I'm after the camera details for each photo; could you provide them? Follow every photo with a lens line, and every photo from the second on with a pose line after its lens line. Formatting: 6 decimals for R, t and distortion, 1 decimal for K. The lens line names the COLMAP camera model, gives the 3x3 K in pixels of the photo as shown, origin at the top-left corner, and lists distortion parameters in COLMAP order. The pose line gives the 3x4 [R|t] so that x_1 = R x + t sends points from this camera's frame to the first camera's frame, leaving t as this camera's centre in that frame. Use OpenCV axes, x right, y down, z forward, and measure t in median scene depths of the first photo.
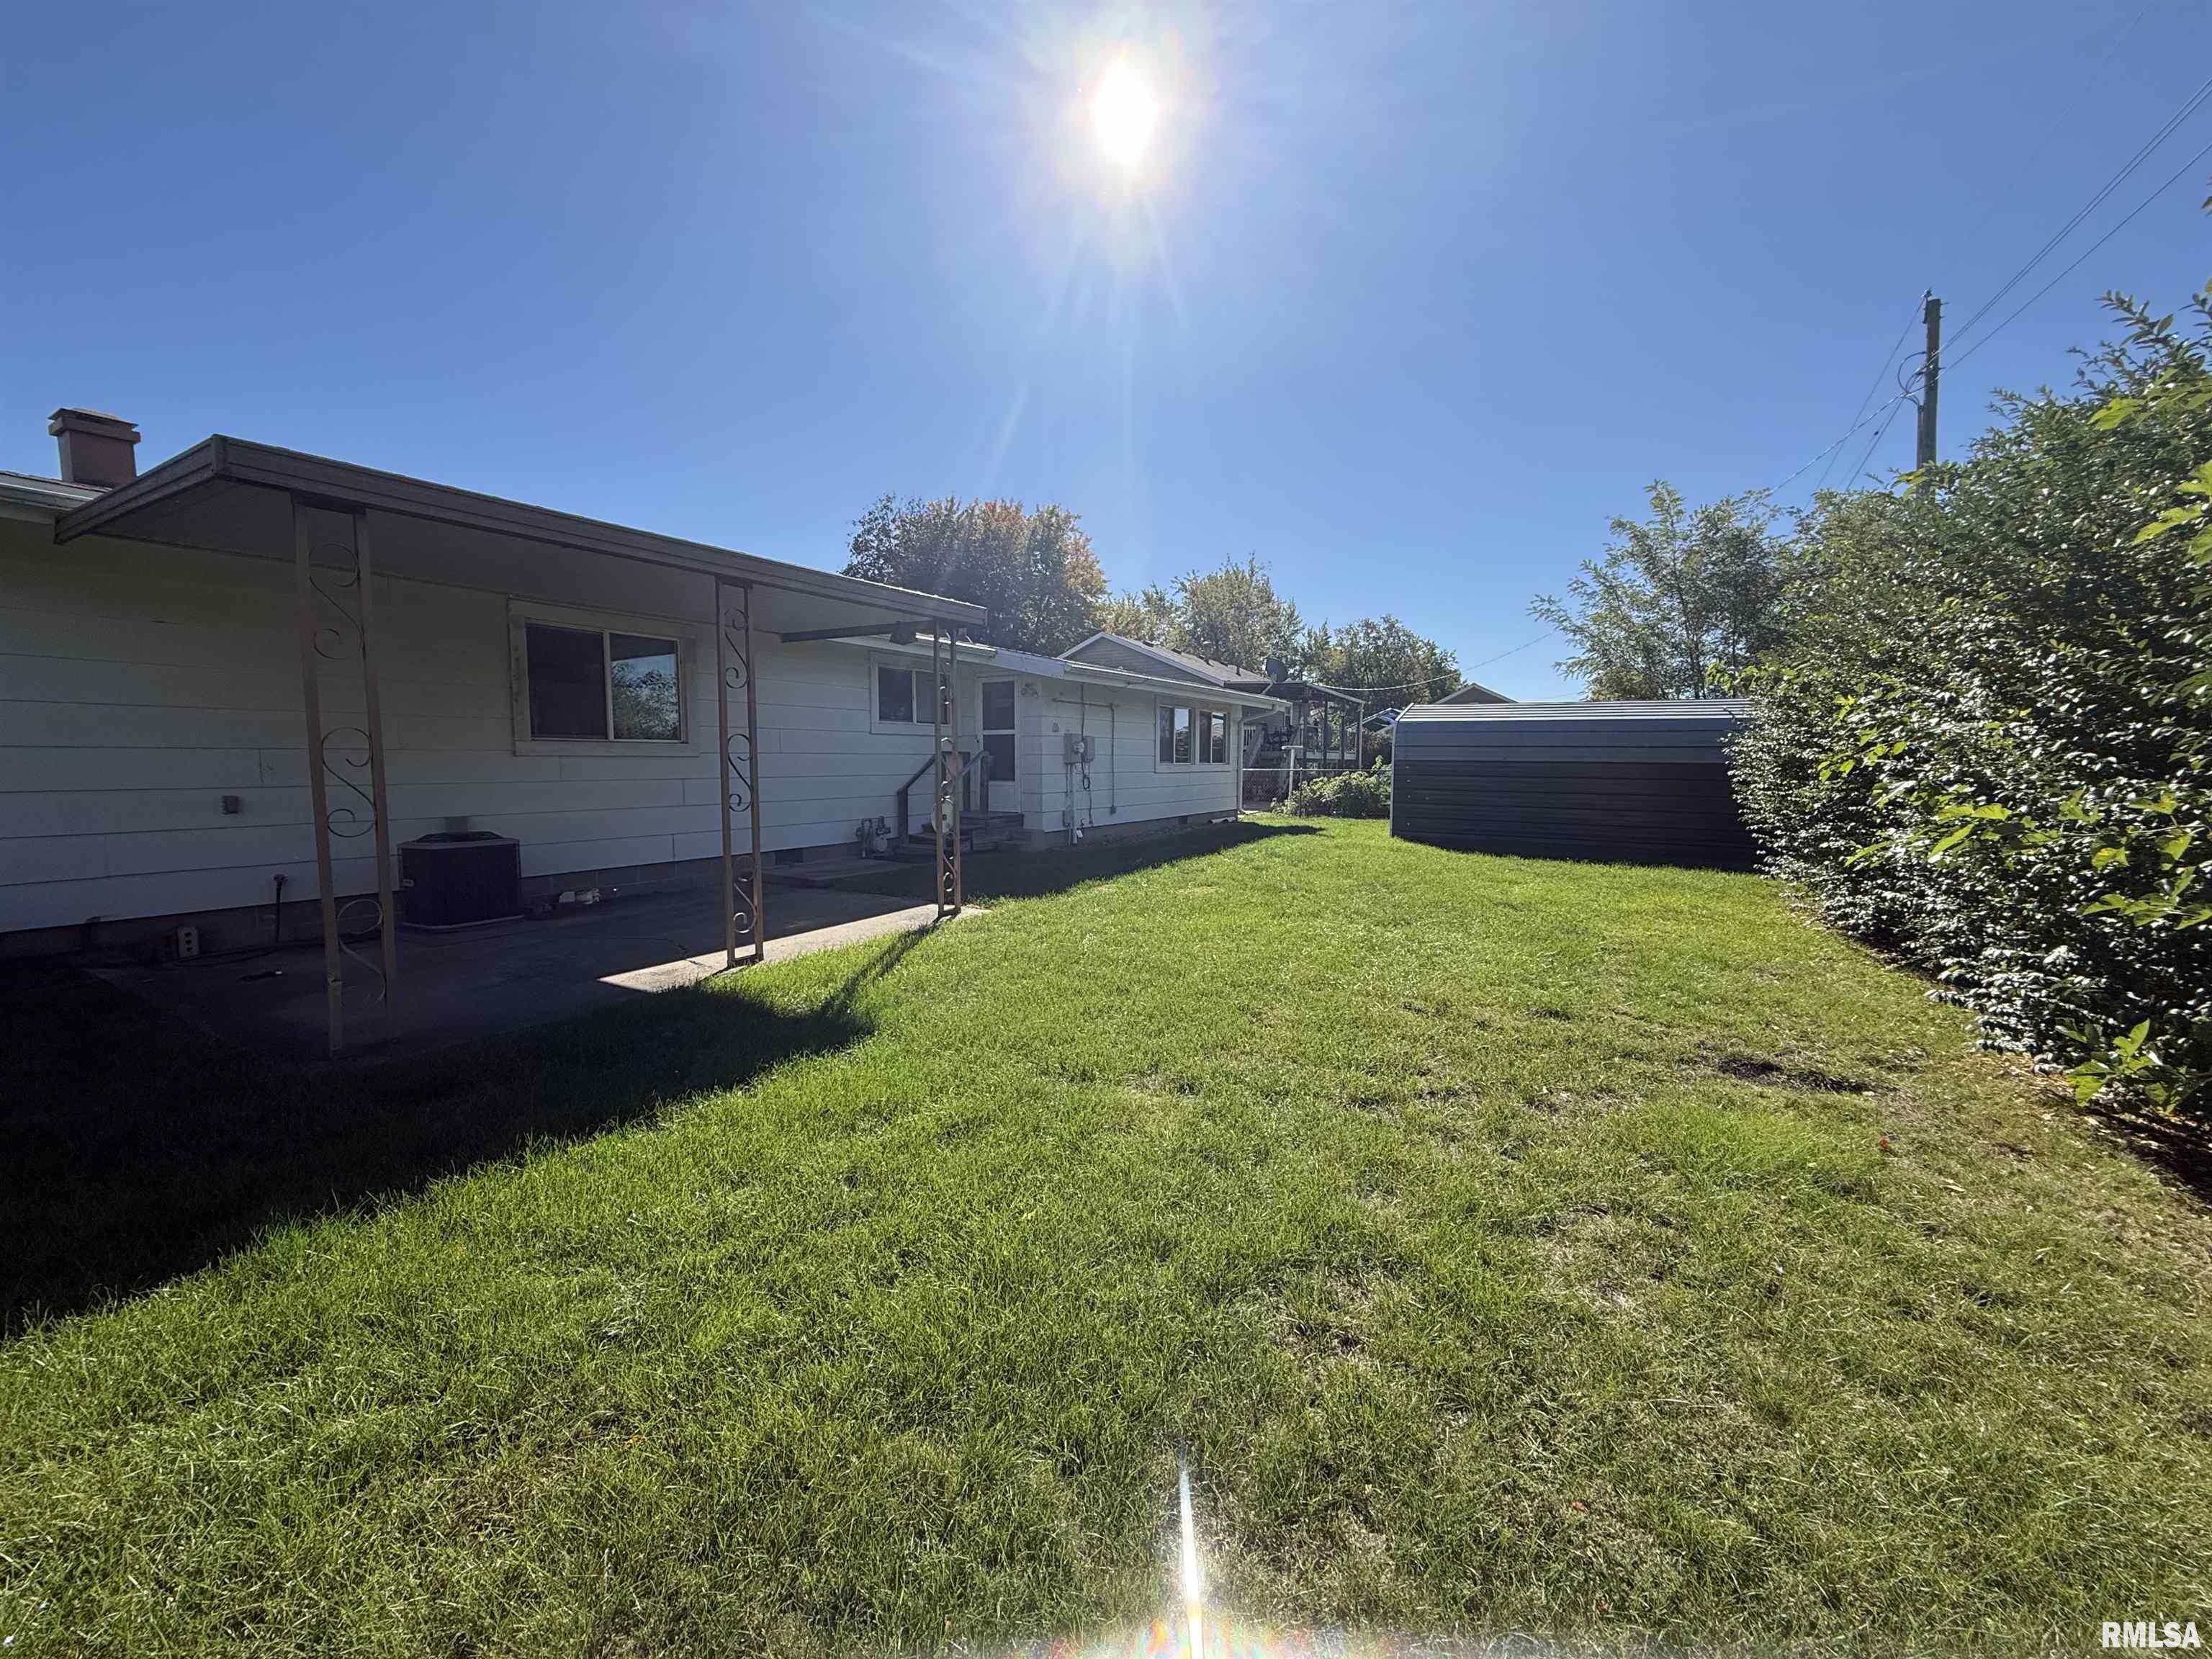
lens RADIAL K [[887.1, 0, 1107.7], [0, 887.1, 827.2], [0, 0, 1]] dist [-0.000747, -0.000053]
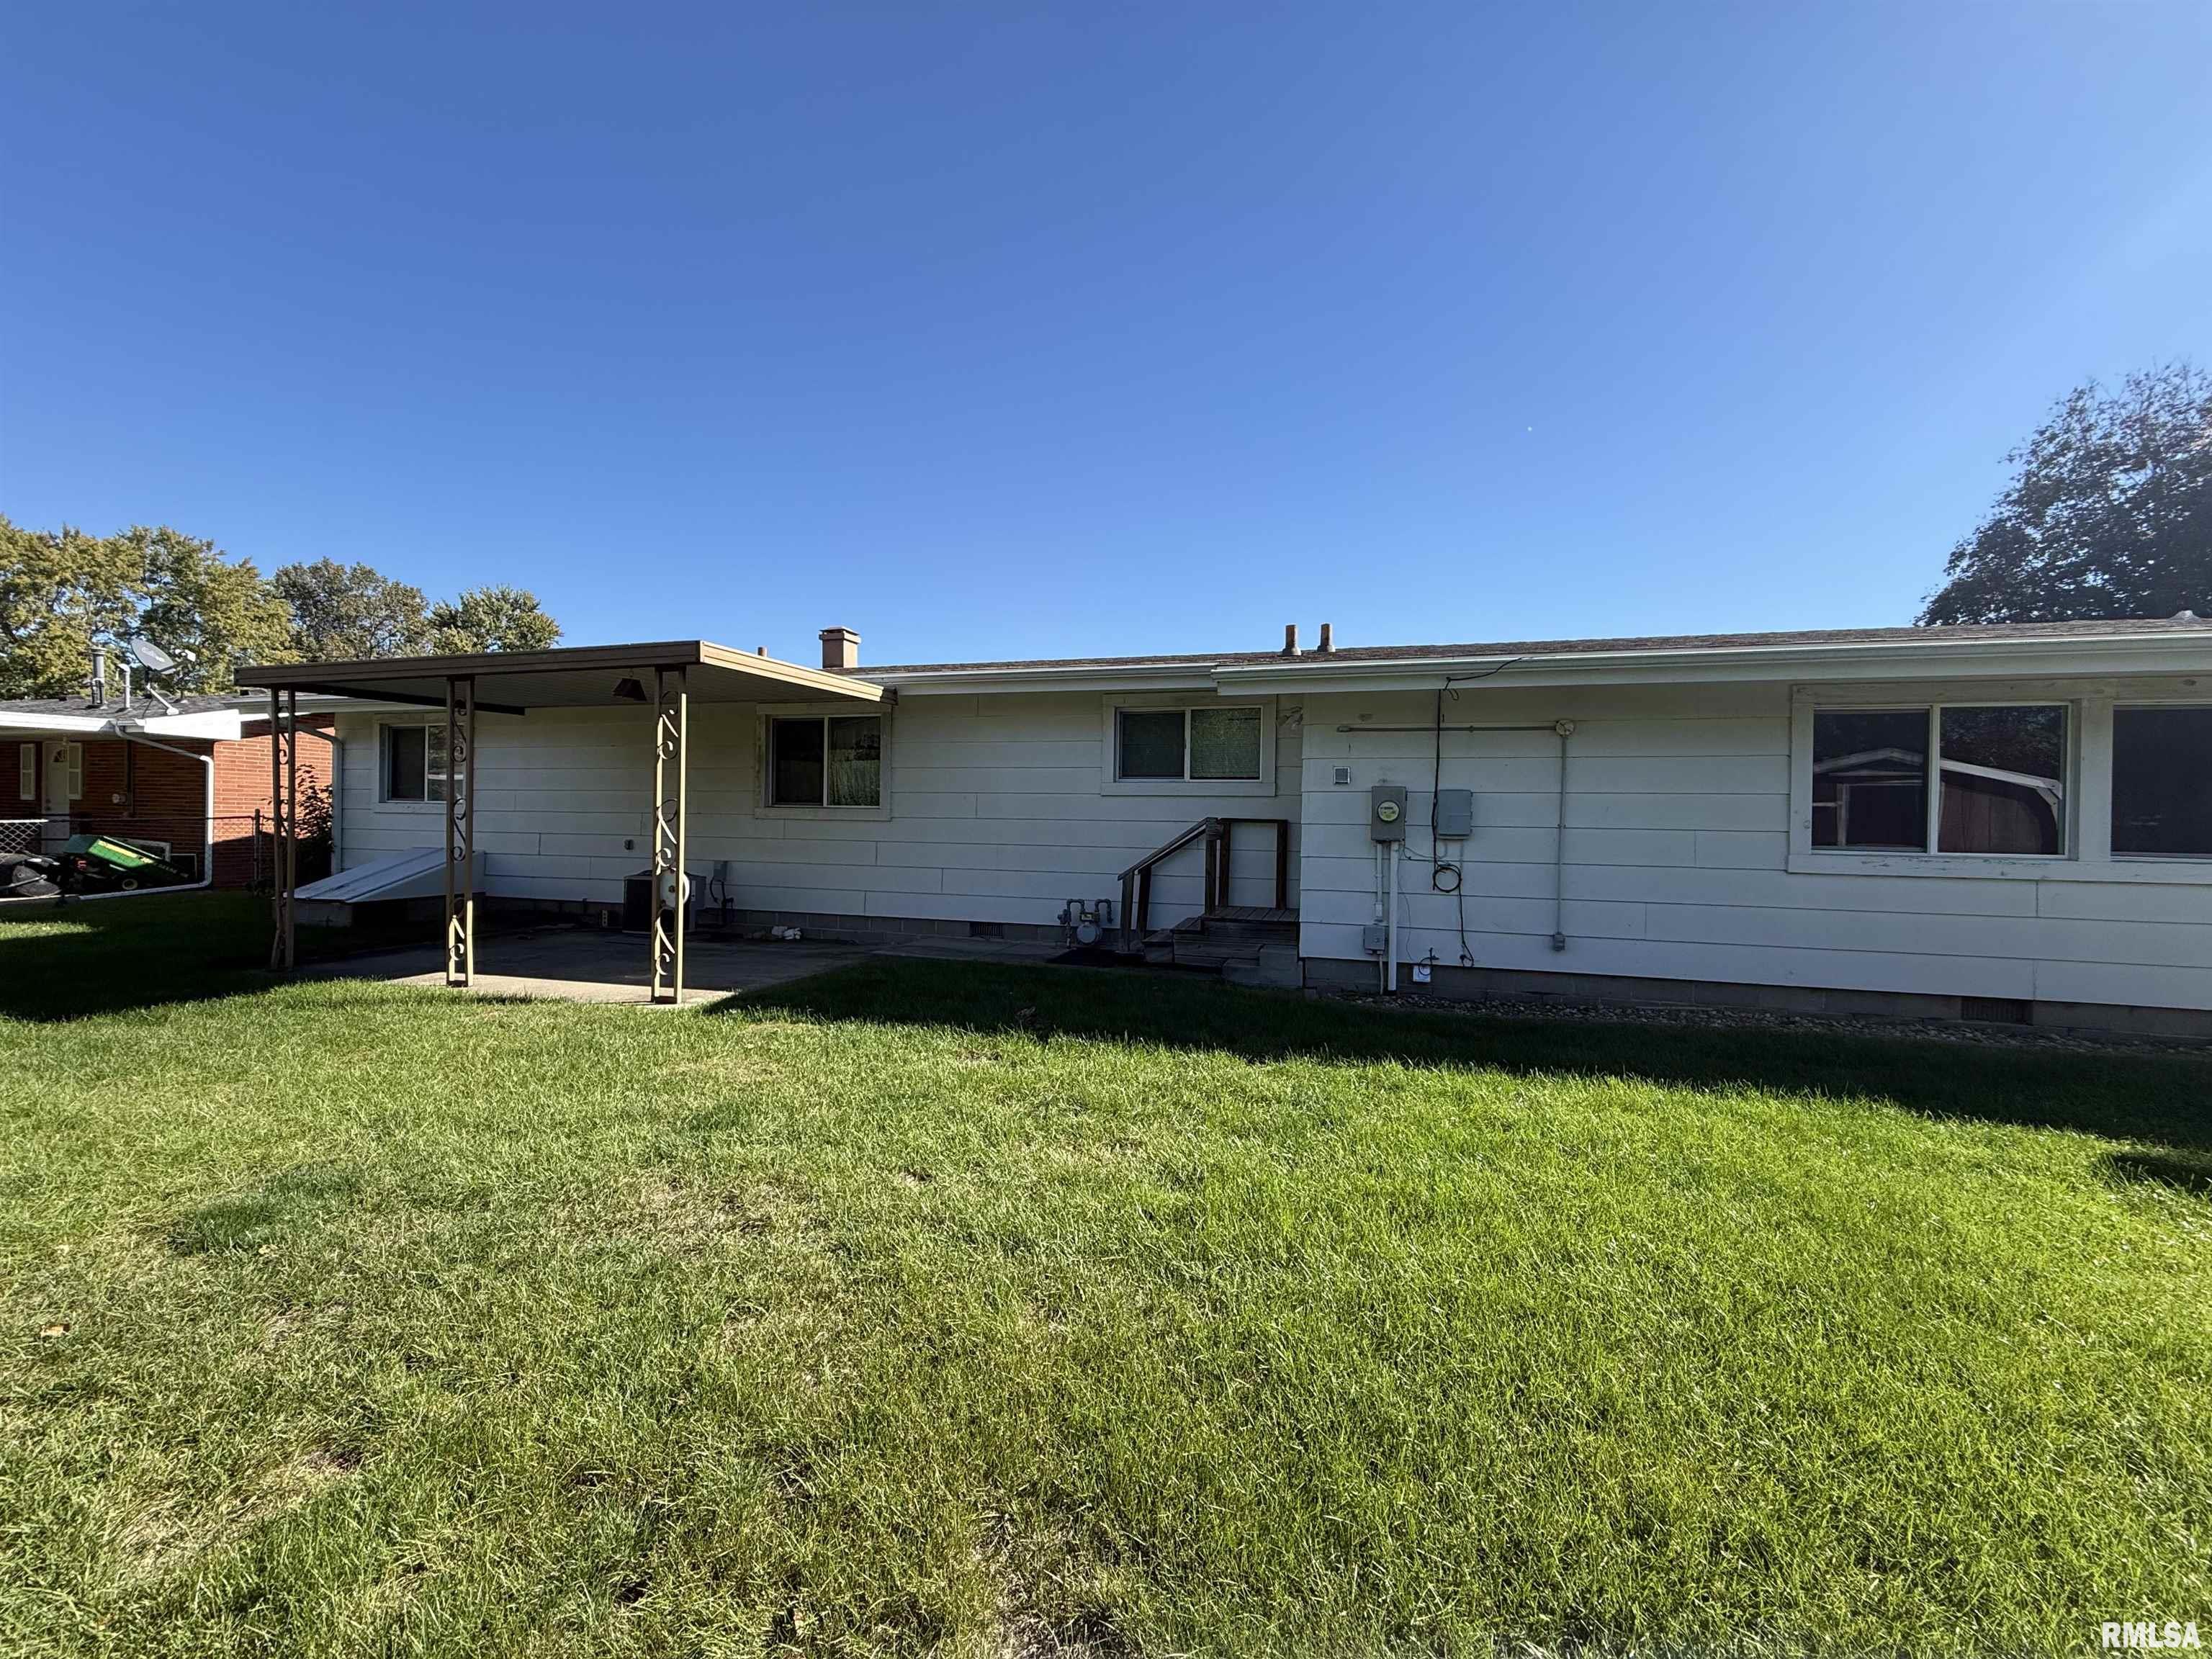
lens RADIAL K [[887.1, 0, 1106.9], [0, 887.1, 827.1], [0, 0, 1]] dist [-0.000747, -0.000053]
pose [[0.237712, 0.010130, -0.971283, 0.500130], [-0.089492, 0.995921, -0.011515, -0.065649], [0.967204, 0.089659, 0.237649, 0.788519]]
